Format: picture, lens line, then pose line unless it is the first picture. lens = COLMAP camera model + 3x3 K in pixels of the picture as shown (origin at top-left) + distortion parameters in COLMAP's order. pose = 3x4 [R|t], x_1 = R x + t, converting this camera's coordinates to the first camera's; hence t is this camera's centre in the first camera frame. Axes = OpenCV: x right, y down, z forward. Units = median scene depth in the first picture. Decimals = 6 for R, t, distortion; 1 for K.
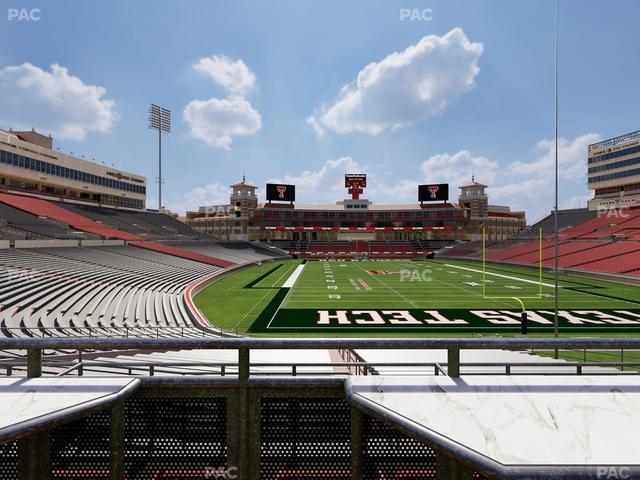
lens RADIAL K [[319.7, 0, 320.1], [0, 319.7, 239.8], [0, 0, 1]] dist [-0.000116, -0.000103]
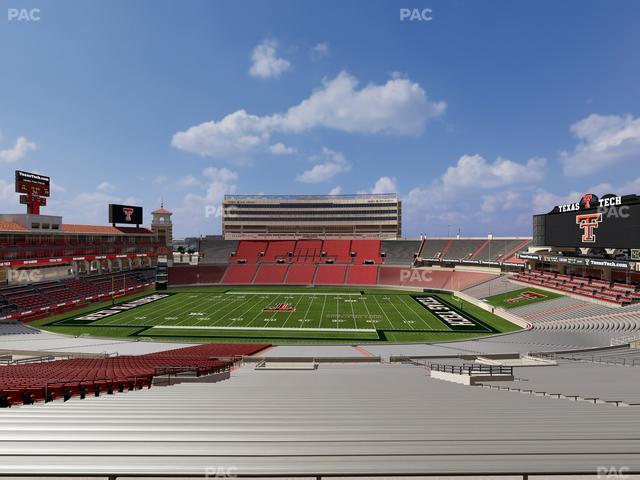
lens RADIAL K [[319.7, 0, 320.3], [0, 319.7, 238.9], [0, 0, 1]] dist [-0.000116, -0.000103]
pose [[0.056045, 0.003313, 0.998423, -0.486681], [-0.000625, 0.999994, -0.003283, -0.074946], [-0.998428, -0.000440, 0.056047, 0.399394]]
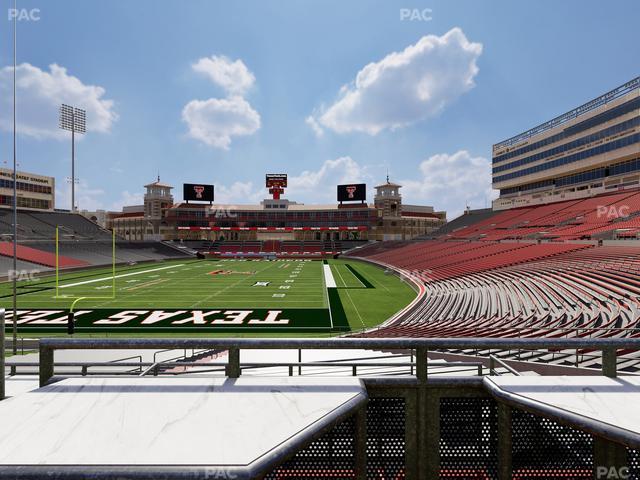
lens RADIAL K [[319.7, 0, 320.1], [0, 319.7, 239.9], [0, 0, 1]] dist [-0.000116, -0.000103]
pose [[1.000000, -0.000080, 0.000001, 0.247323], [0.000080, 1.000000, 0.000376, 0.000029], [-0.000001, -0.000376, 1.000000, -0.000167]]
